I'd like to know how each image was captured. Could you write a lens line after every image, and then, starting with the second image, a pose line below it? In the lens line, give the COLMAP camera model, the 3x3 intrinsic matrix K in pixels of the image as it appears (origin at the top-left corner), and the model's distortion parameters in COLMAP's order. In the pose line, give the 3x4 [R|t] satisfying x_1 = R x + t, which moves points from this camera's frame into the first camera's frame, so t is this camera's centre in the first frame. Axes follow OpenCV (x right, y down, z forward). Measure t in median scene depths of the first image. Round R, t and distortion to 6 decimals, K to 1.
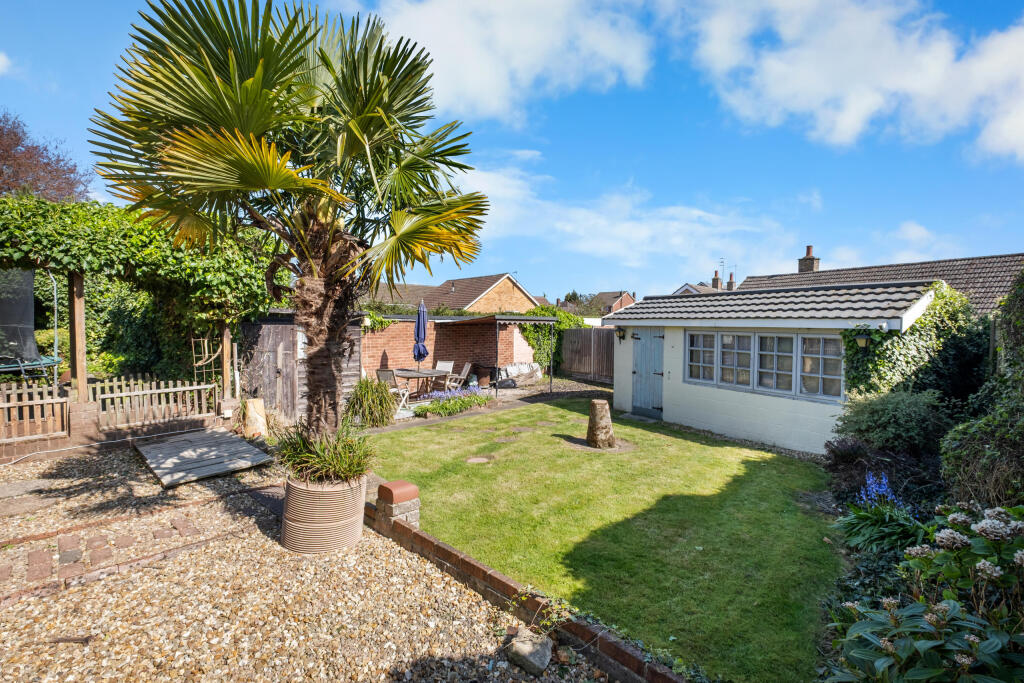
lens RADIAL K [[452.7, 0, 512.0], [0, 452.7, 341.5], [0, 0, 1]] dist [0.001226, 0.000236]
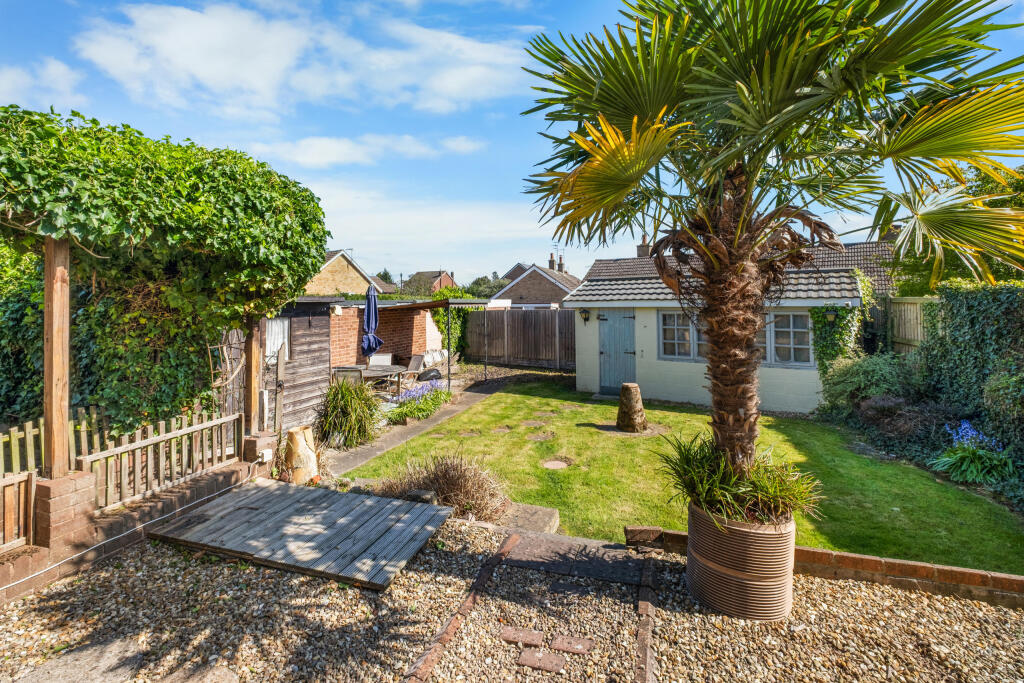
lens RADIAL K [[463.1, 0, 515.2], [0, 463.1, 298.8], [0, 0, 1]] dist [-0.000464, -0.000086]
pose [[0.906052, -0.015497, 0.422883, -0.362013], [0.036465, 0.998471, -0.041539, -0.017993], [-0.421593, 0.053057, 0.905232, 0.137579]]
